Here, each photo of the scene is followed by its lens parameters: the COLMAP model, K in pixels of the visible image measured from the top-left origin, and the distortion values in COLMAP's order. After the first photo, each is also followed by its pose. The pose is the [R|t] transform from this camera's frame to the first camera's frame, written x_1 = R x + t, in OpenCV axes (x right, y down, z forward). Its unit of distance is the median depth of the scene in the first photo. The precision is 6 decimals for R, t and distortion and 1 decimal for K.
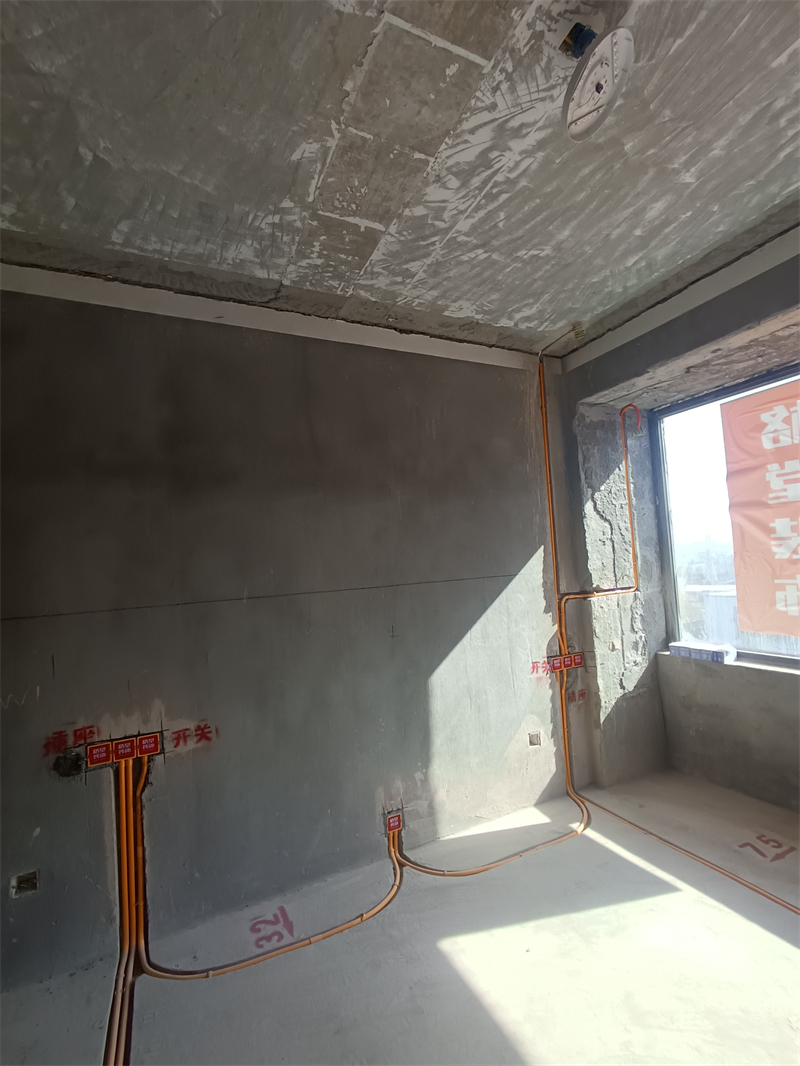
lens RADIAL K [[488.0, 0, 404.4], [0, 488.0, 539.8], [0, 0, 1]] dist [-0.002249, 0.000113]
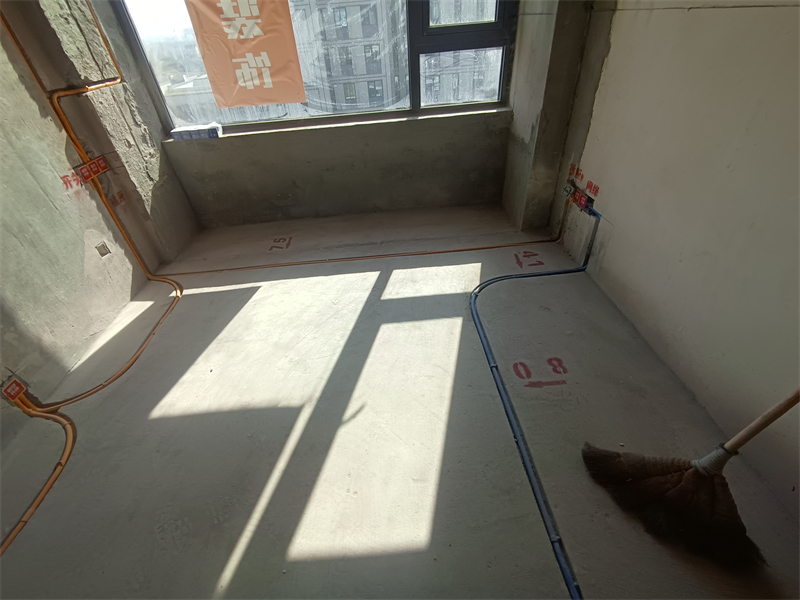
lens RADIAL K [[366.2, 0, 400.1], [0, 366.2, 305.3], [0, 0, 1]] dist [-0.002249, 0.000113]
pose [[0.385871, -0.540735, 0.747469, -0.154787], [-0.002126, 0.809694, 0.586848, 0.040543], [-0.922550, -0.228037, 0.311287, 0.136662]]
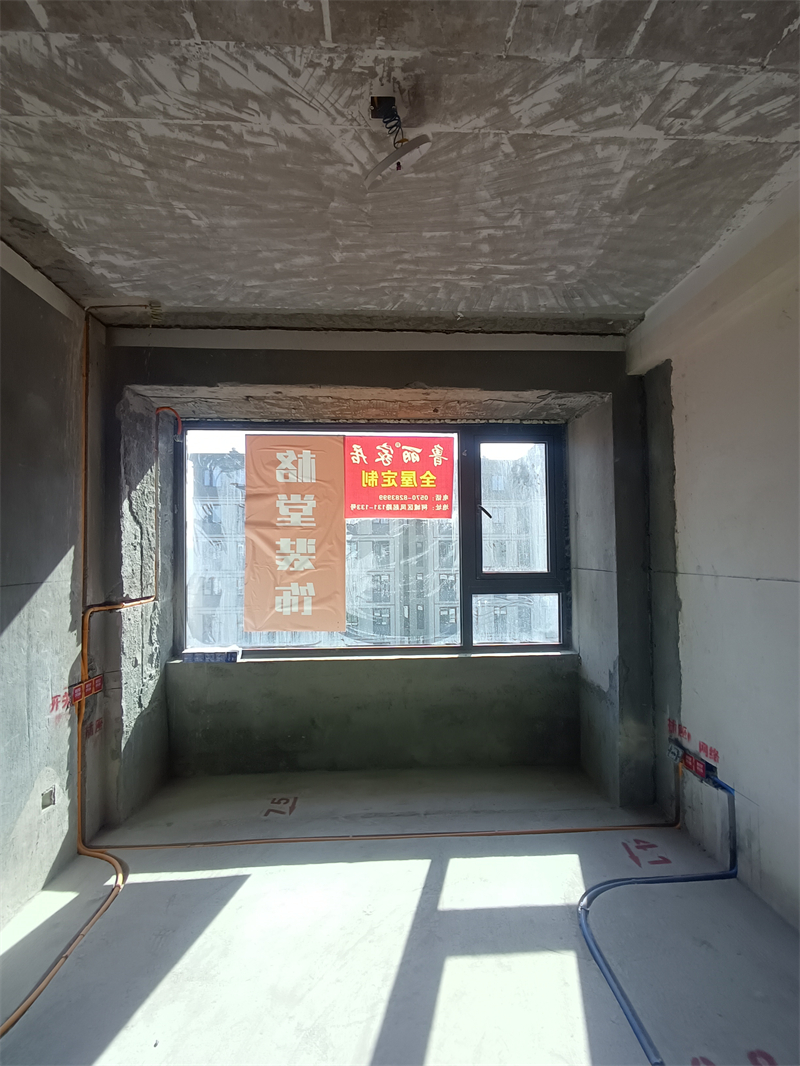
lens RADIAL K [[488.0, 0, 408.6], [0, 488.0, 540.0], [0, 0, 1]] dist [-0.002249, 0.000113]
pose [[0.388489, 0.084314, 0.917588, -0.262904], [-0.061173, 0.995968, -0.065616, 0.023779], [-0.919421, -0.030640, 0.392080, 0.211325]]
